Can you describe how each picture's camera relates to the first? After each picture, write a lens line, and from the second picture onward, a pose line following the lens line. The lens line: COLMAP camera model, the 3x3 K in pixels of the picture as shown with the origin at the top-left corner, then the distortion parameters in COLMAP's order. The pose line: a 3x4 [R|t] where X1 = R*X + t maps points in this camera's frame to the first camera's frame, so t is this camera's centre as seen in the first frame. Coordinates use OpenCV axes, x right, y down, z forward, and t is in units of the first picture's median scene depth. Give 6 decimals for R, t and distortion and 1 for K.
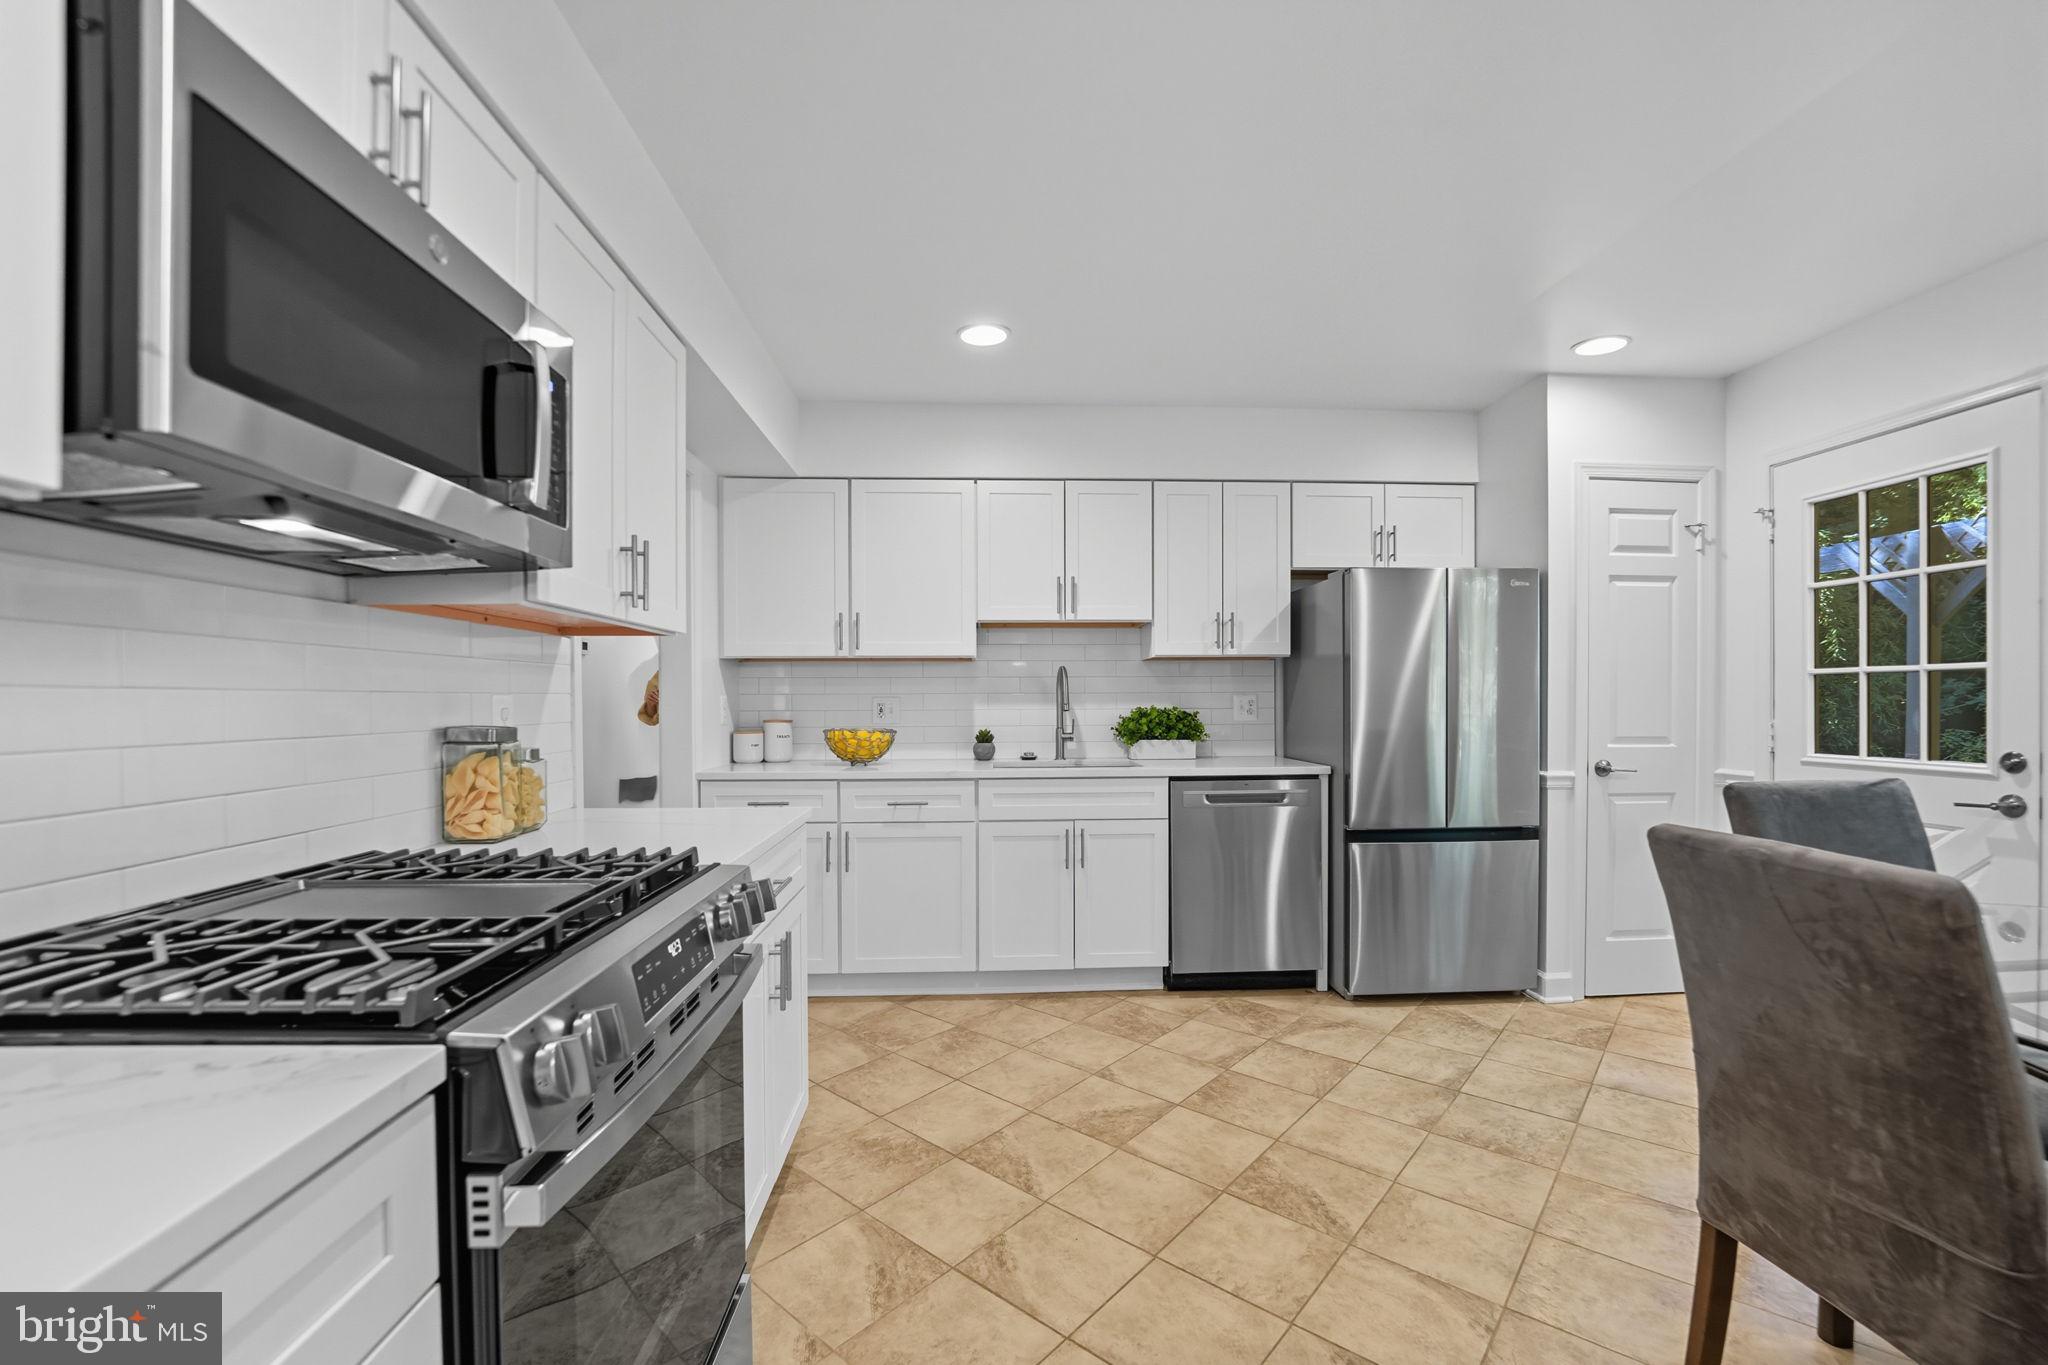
lens RADIAL K [[862.4, 0, 1014.1], [0, 862.4, 693.3], [0, 0, 1]] dist [-0.003398, -0.000585]
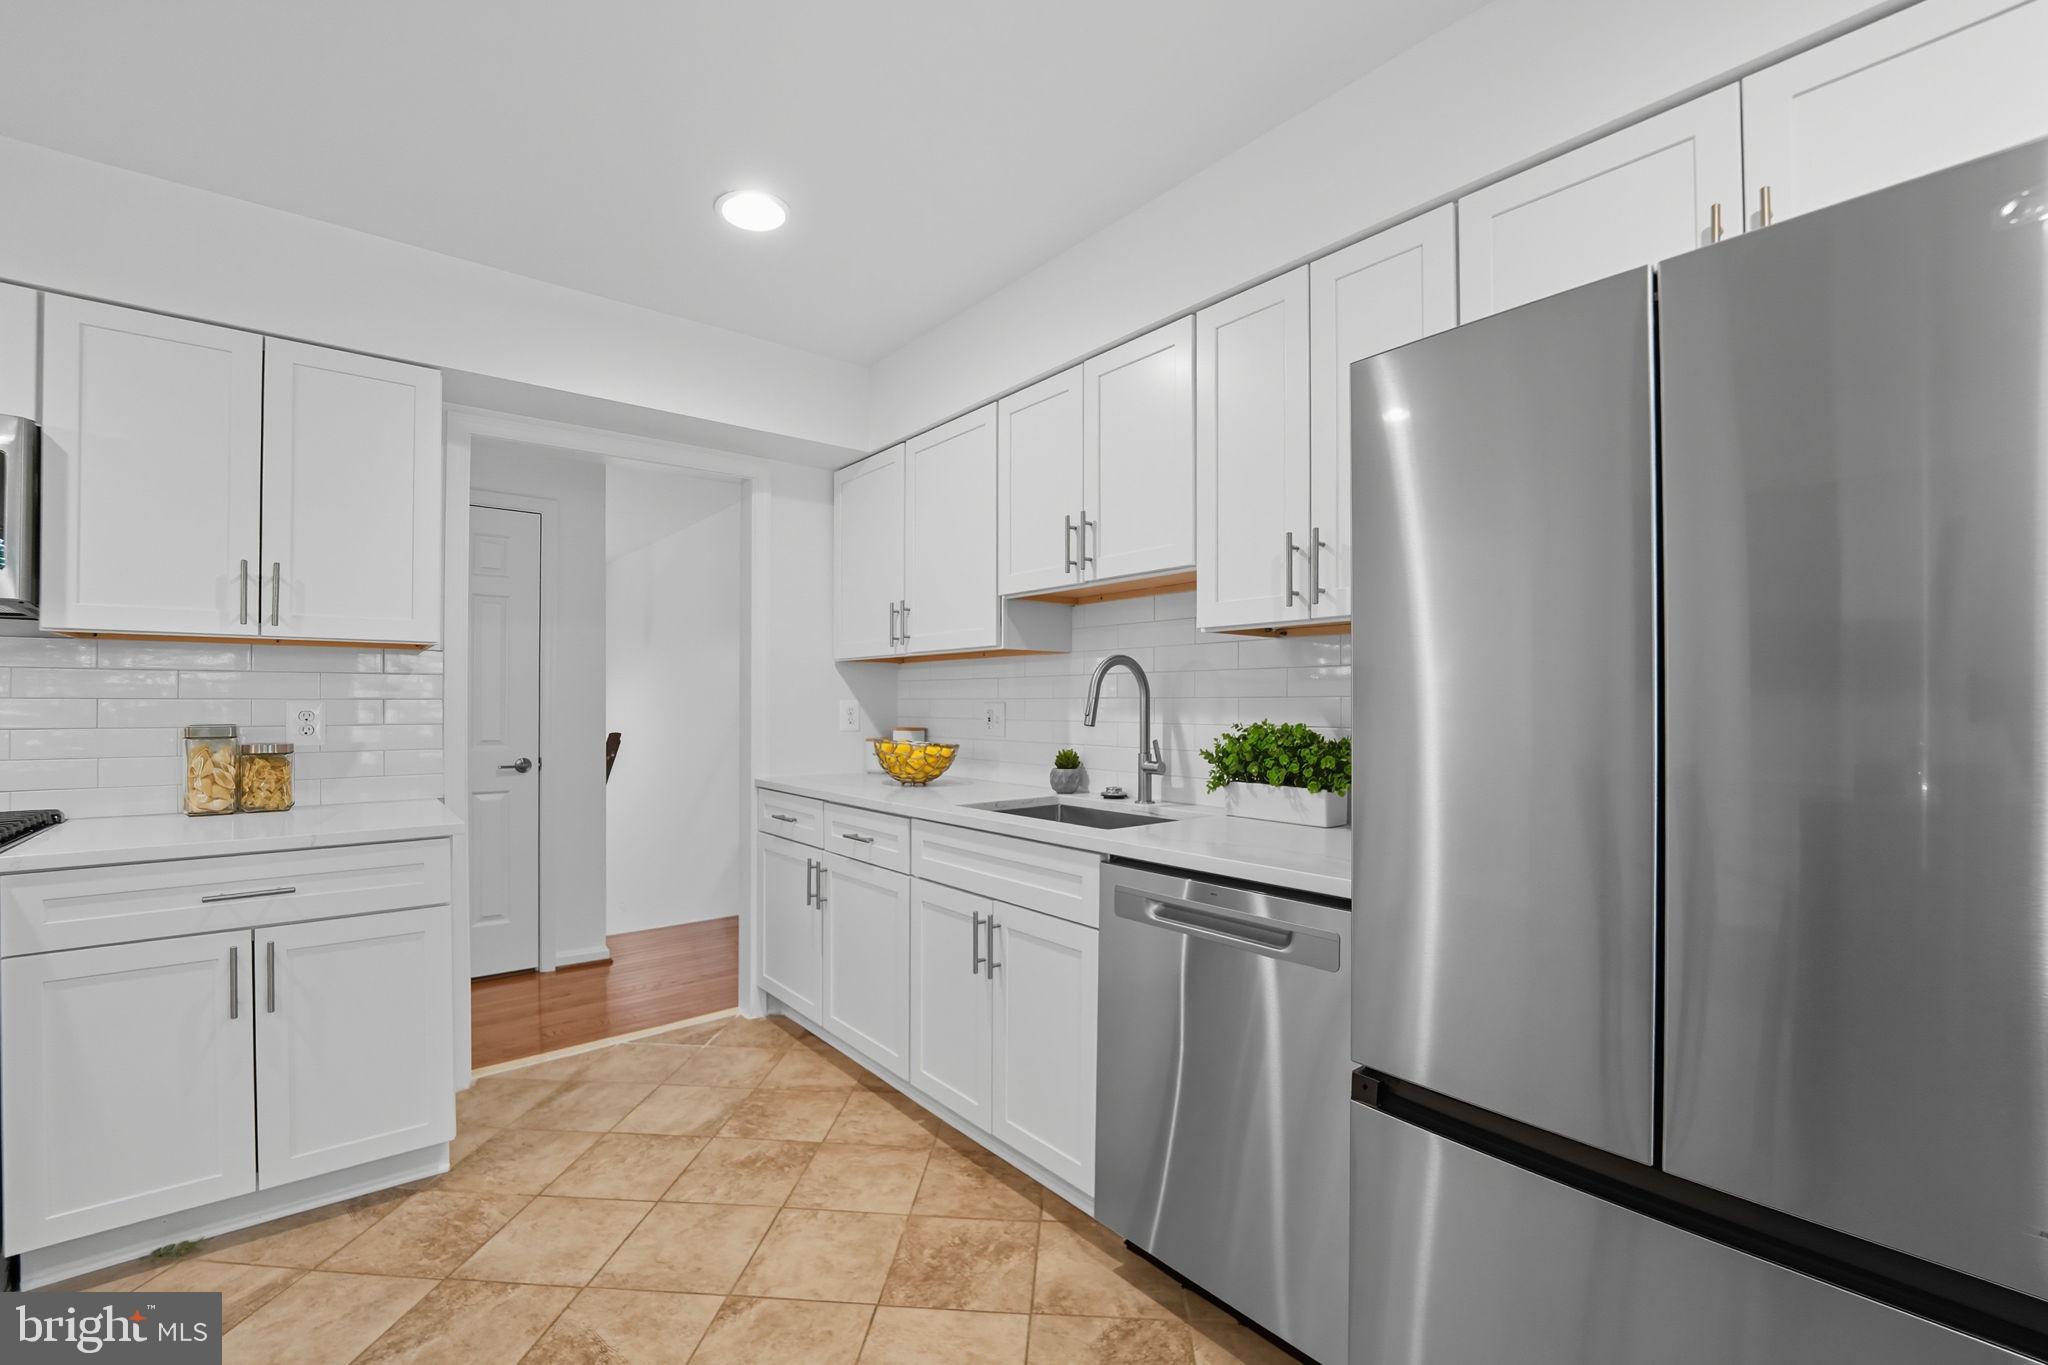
lens RADIAL K [[862.4, 0, 1014.1], [0, 862.4, 693.3], [0, 0, 1]] dist [-0.003398, -0.000585]
pose [[0.583400, -0.004438, -0.812173, 0.597607], [0.002827, 0.999990, -0.003433, -0.002135], [0.812180, -0.000293, 0.583406, 0.646818]]
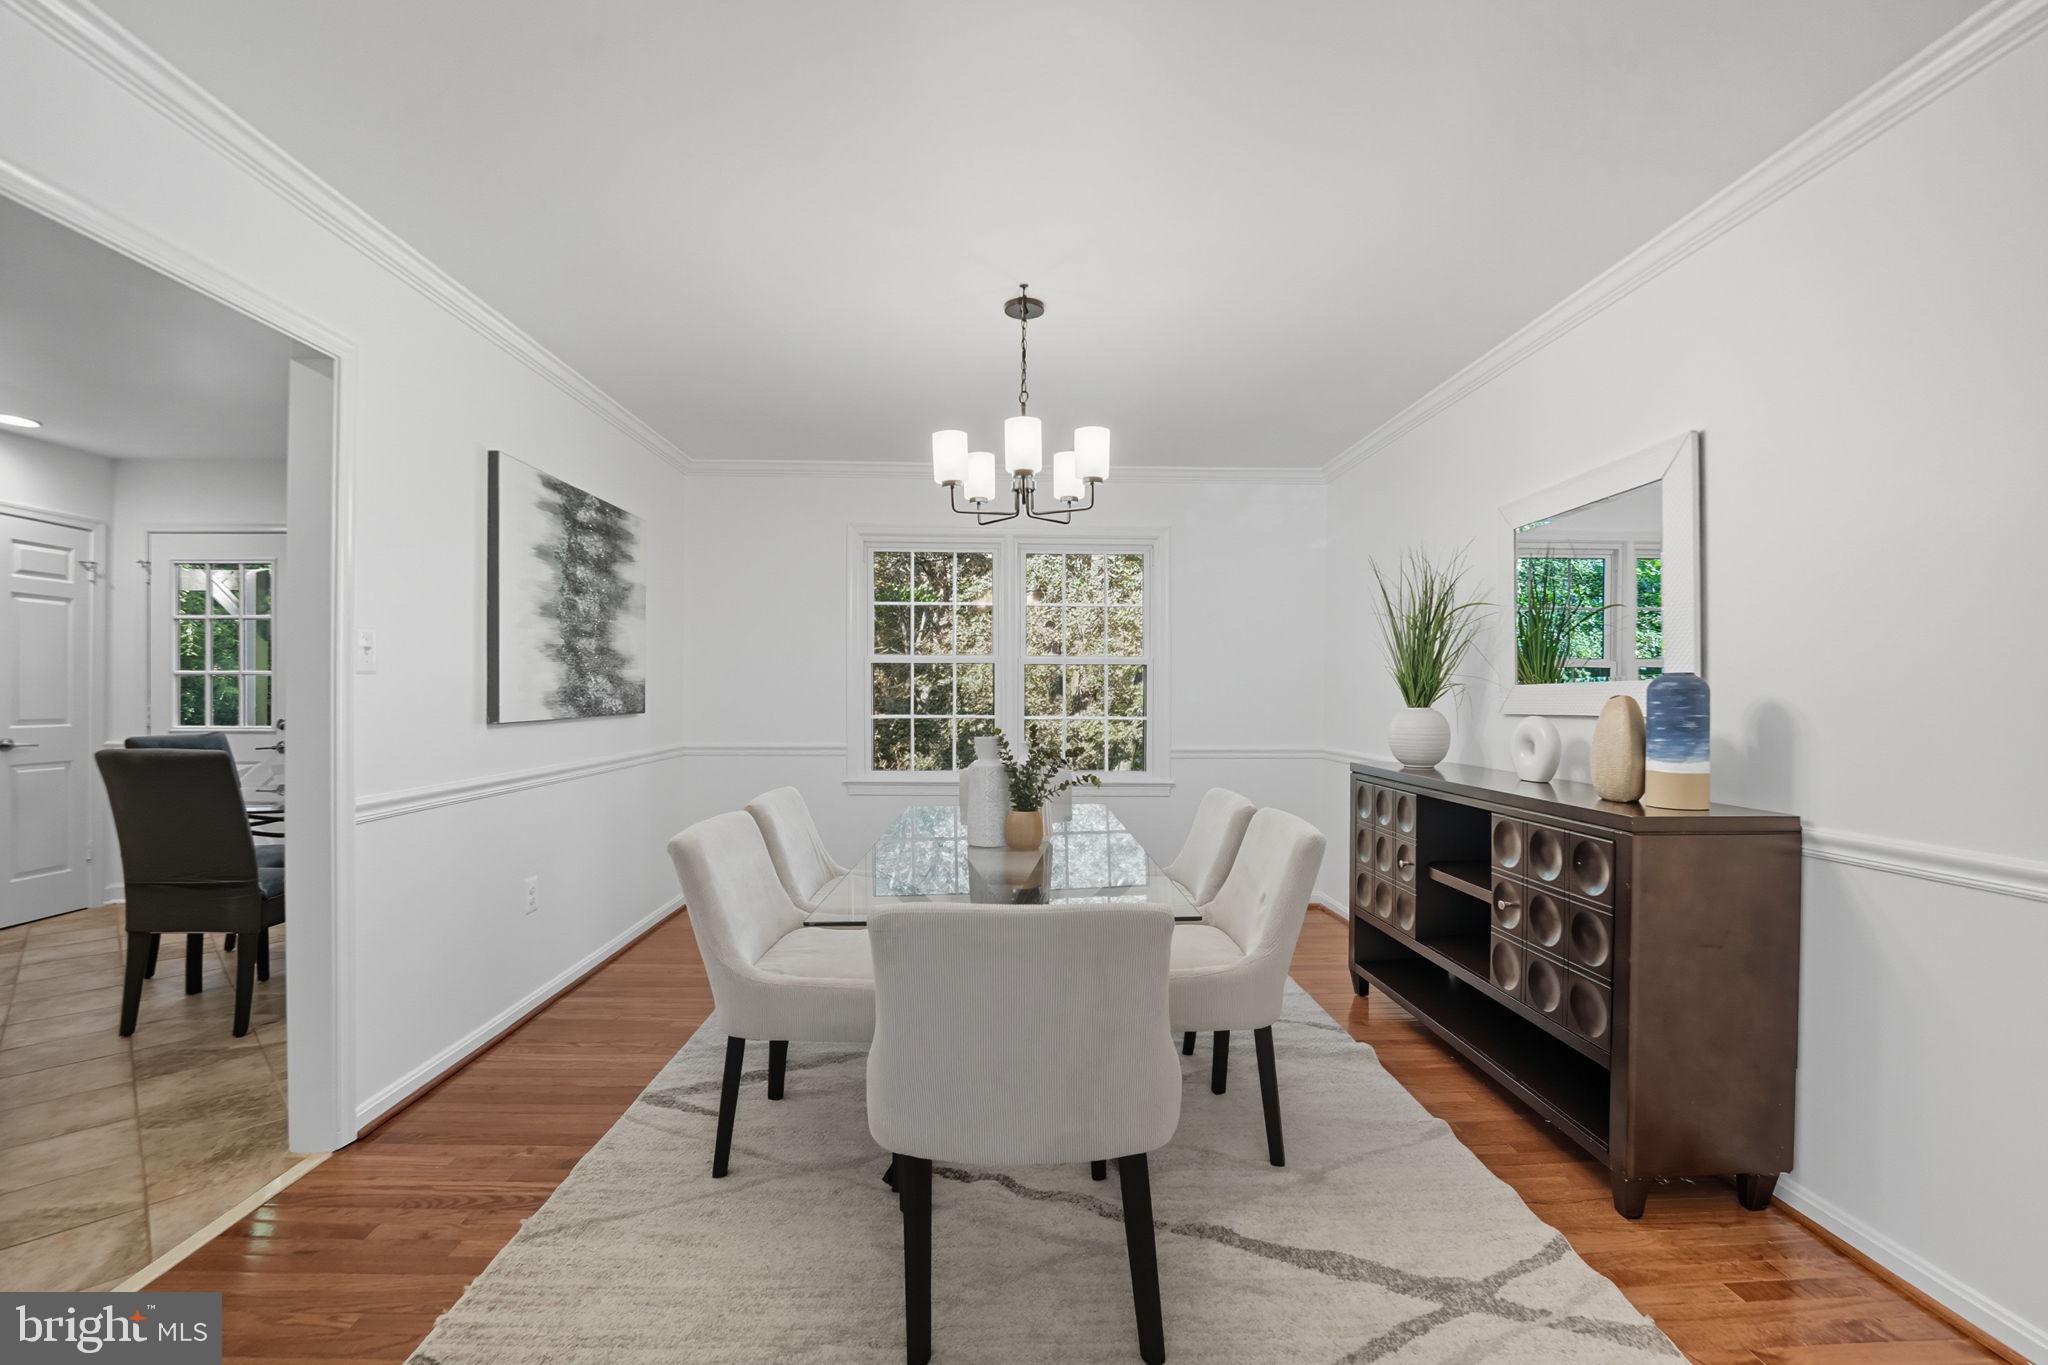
lens RADIAL K [[862.4, 0, 1014.1], [0, 862.4, 693.3], [0, 0, 1]] dist [-0.003398, -0.000585]
pose [[0.040295, -0.008586, 0.999151, -0.506820], [-0.014408, 0.999854, 0.009173, -0.022821], [-0.999084, -0.014765, 0.040166, -0.518848]]
